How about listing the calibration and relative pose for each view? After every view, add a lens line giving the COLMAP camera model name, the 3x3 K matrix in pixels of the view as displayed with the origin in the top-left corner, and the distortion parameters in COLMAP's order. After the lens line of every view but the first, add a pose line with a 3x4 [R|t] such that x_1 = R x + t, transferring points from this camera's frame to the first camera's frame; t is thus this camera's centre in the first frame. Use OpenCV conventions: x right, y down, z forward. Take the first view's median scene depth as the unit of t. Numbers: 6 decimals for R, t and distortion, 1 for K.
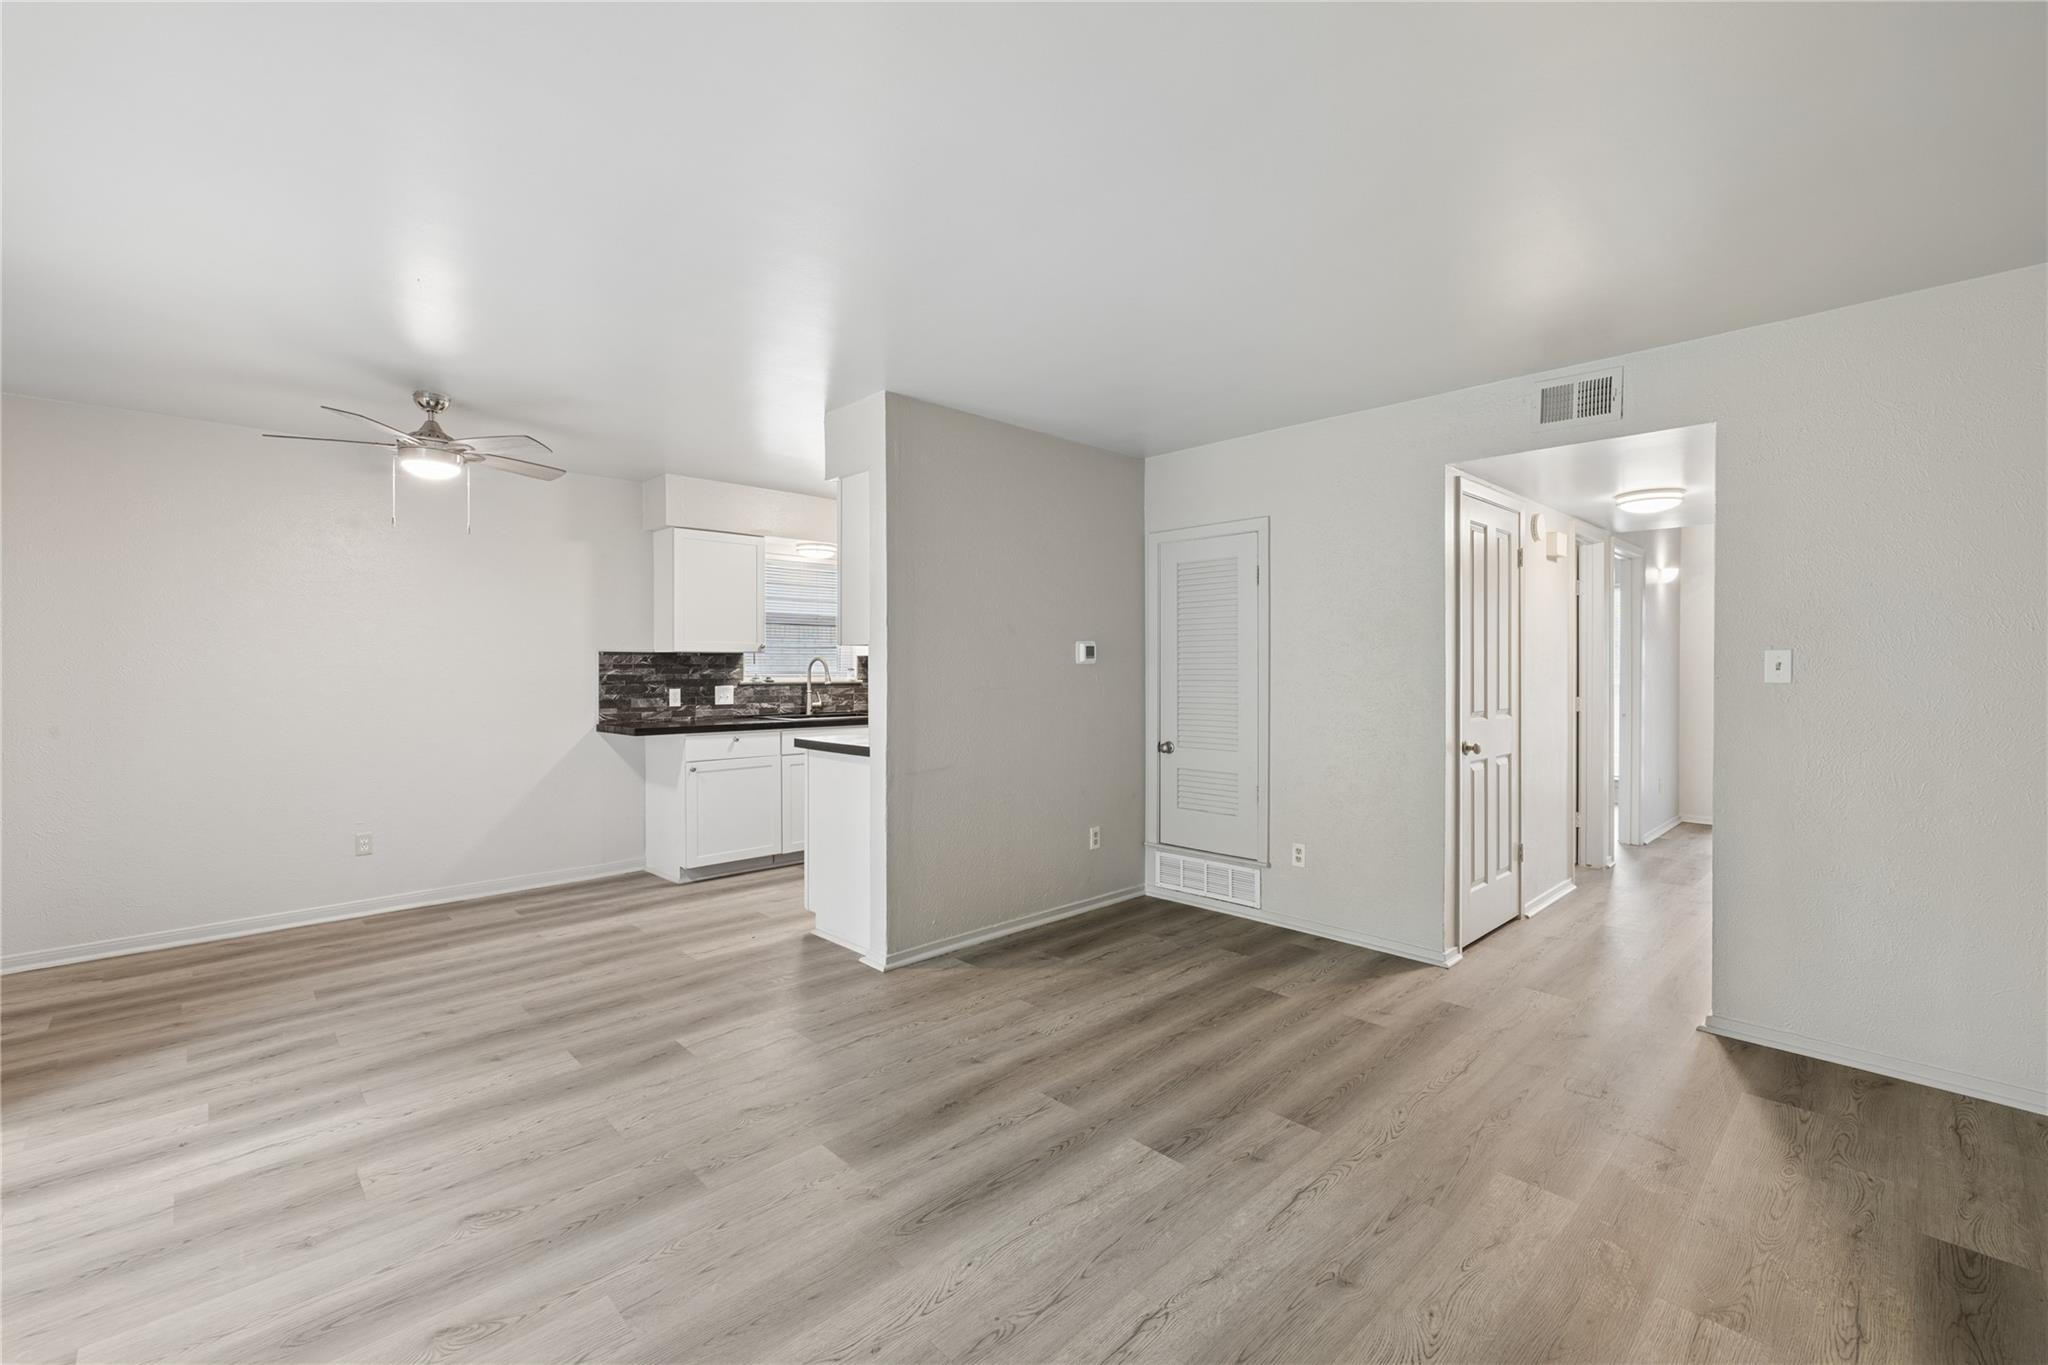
lens RADIAL K [[862.1, 0, 1017.3], [0, 862.1, 661.4], [0, 0, 1]] dist [-0.000973, -0.000549]
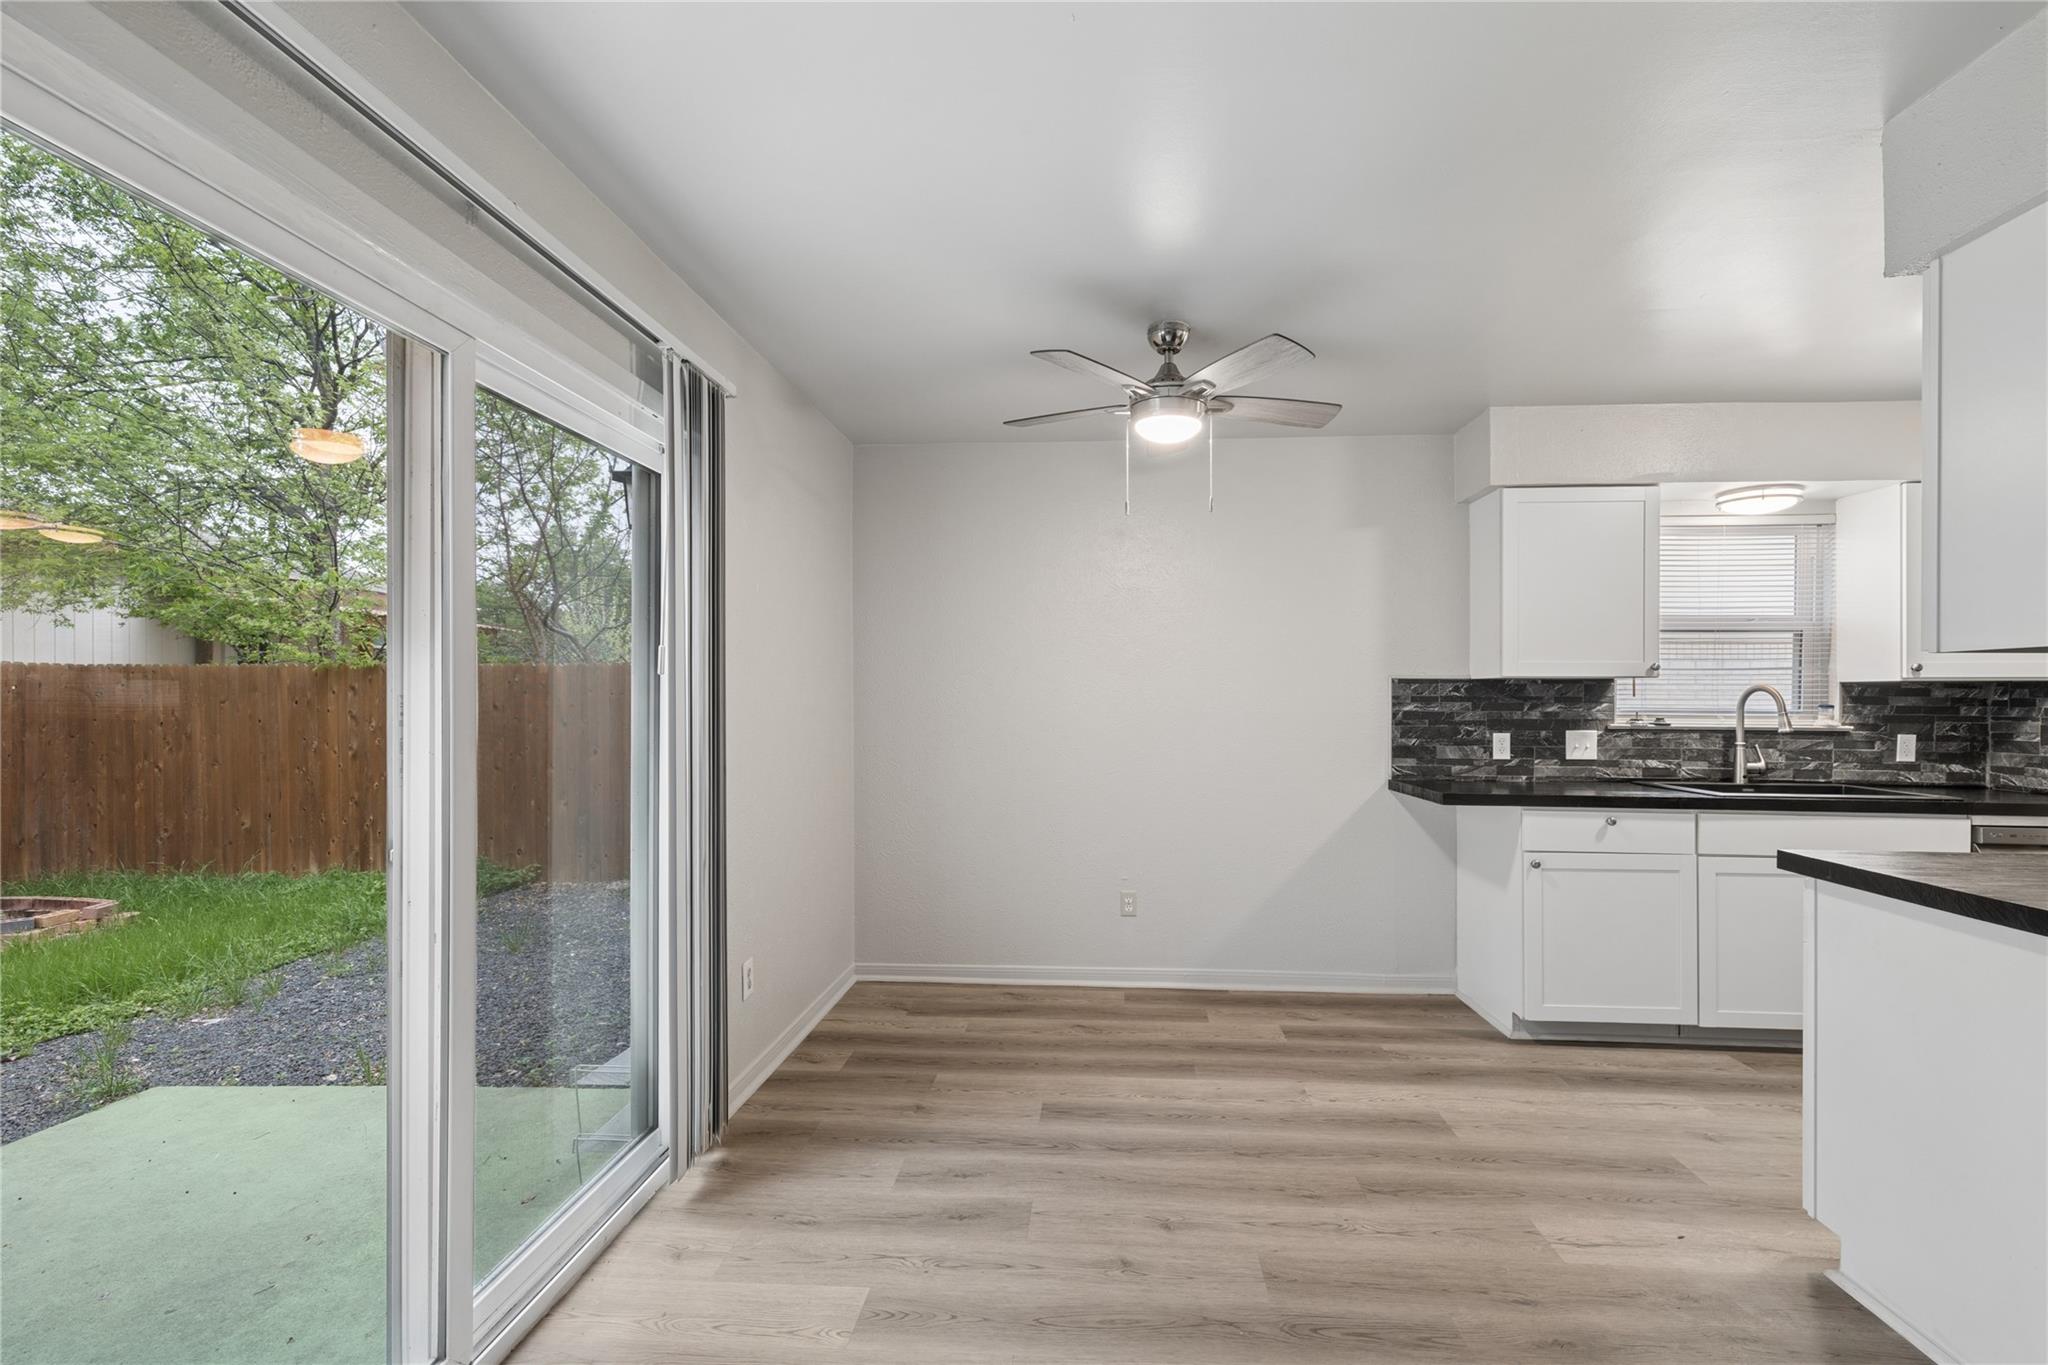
lens RADIAL K [[890.1, 0, 1046.6], [0, 890.1, 697.7], [0, 0, 1]] dist [0.000579, -0.000099]
pose [[0.675124, 0.003241, -0.737697, -0.166264], [-0.000433, 0.999992, 0.003997, 0.002102], [0.737704, -0.002379, 0.675120, 0.360207]]
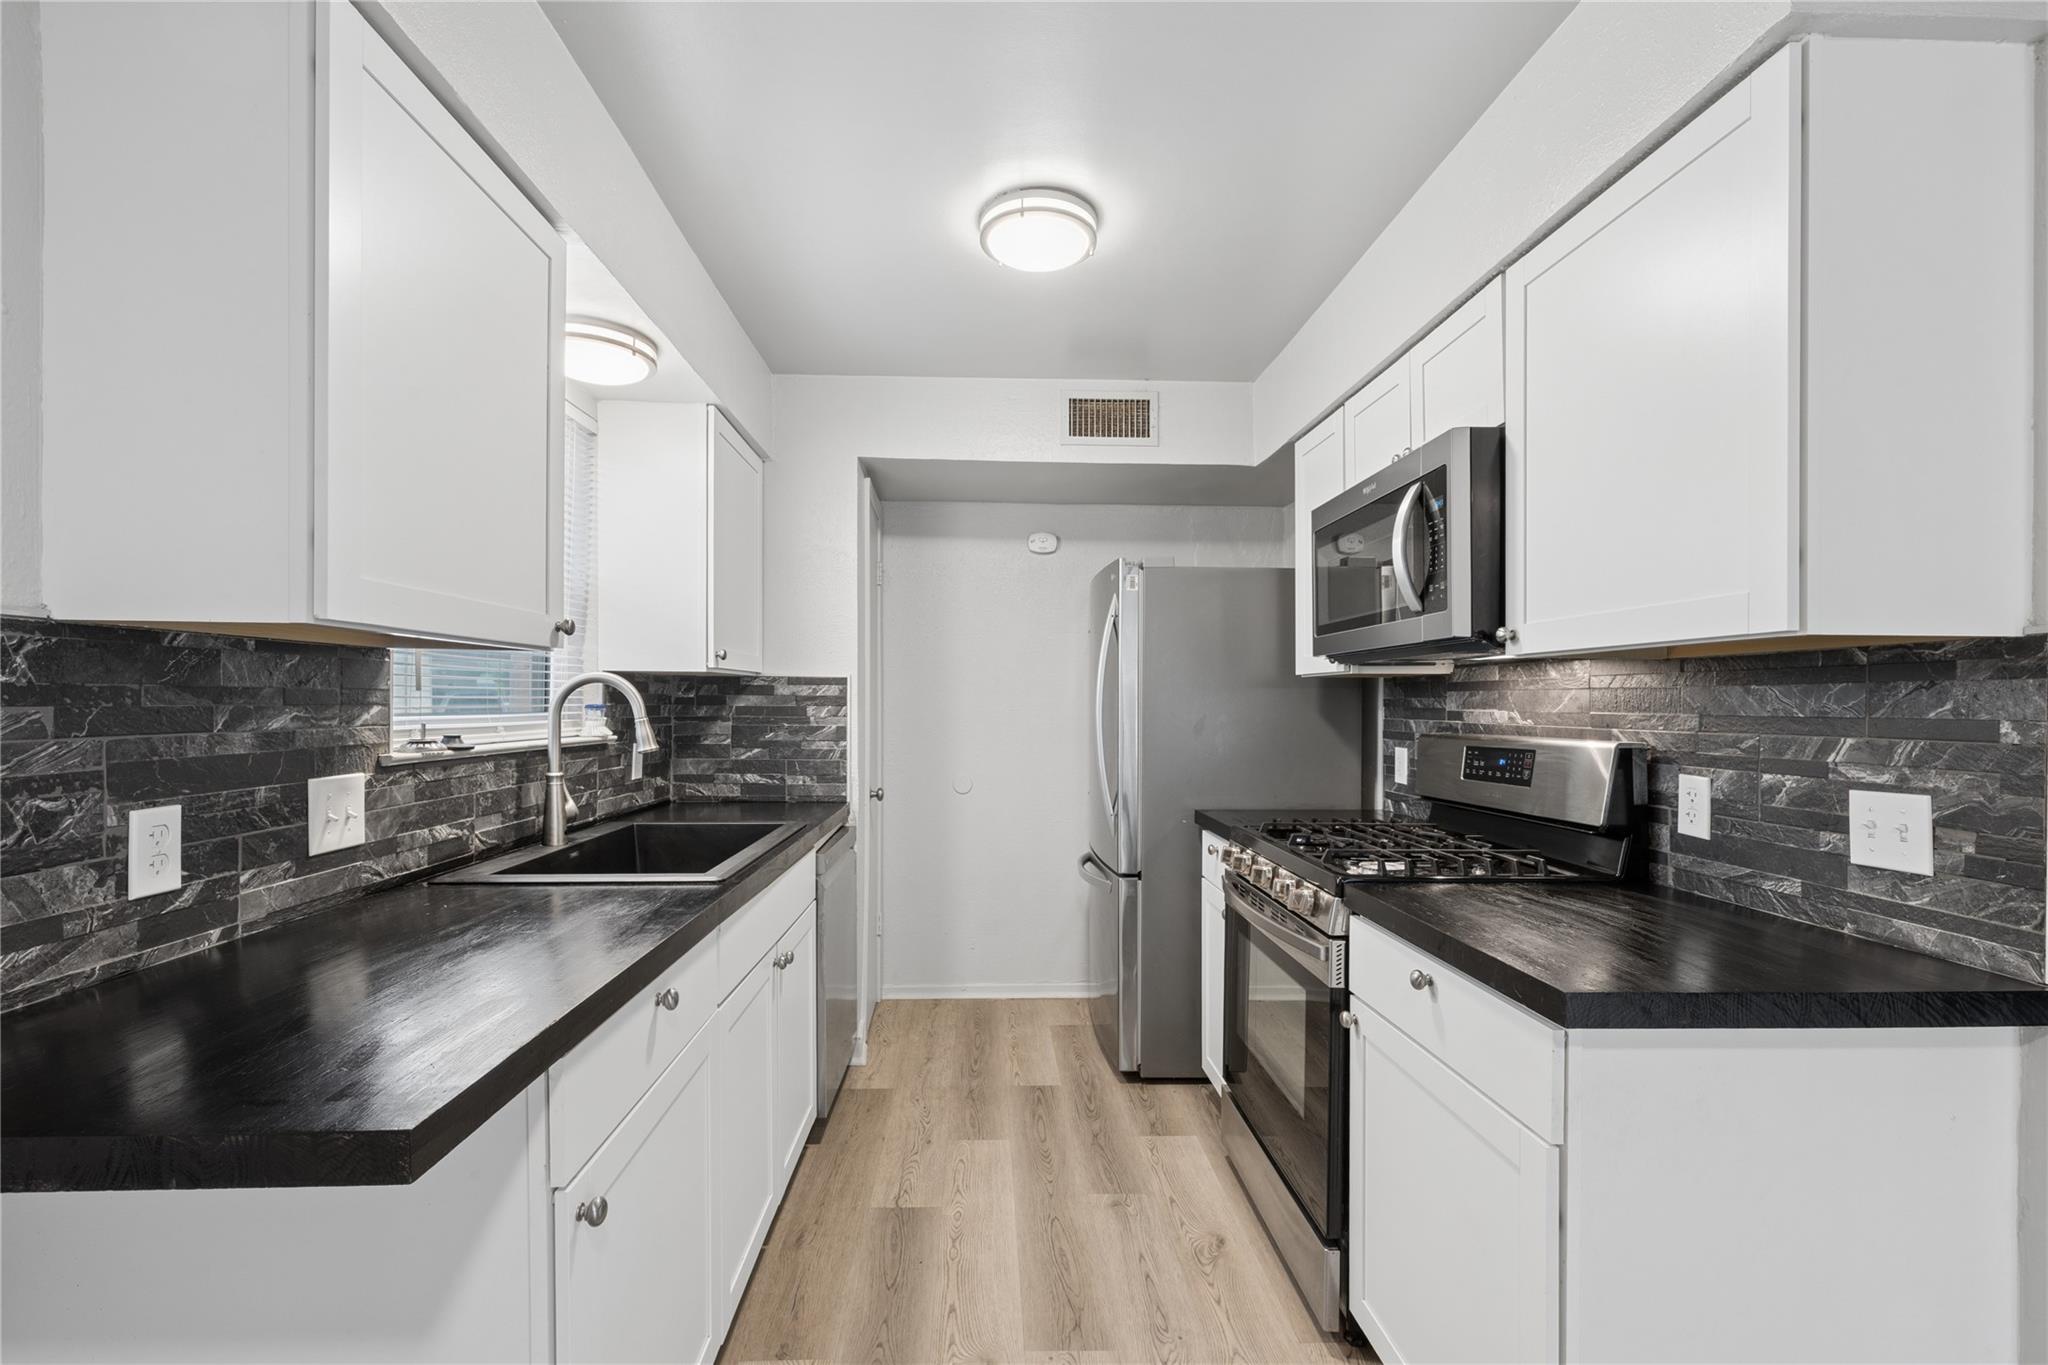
lens RADIAL K [[884.7, 0, 1002.6], [0, 884.7, 701.3], [0, 0, 1]] dist [0.000776, 0.000021]
pose [[0.661827, 0.004681, 0.749642, -0.559716], [-0.011570, 0.999925, 0.003971, 0.004683], [-0.749567, -0.011302, 0.661832, 0.944952]]
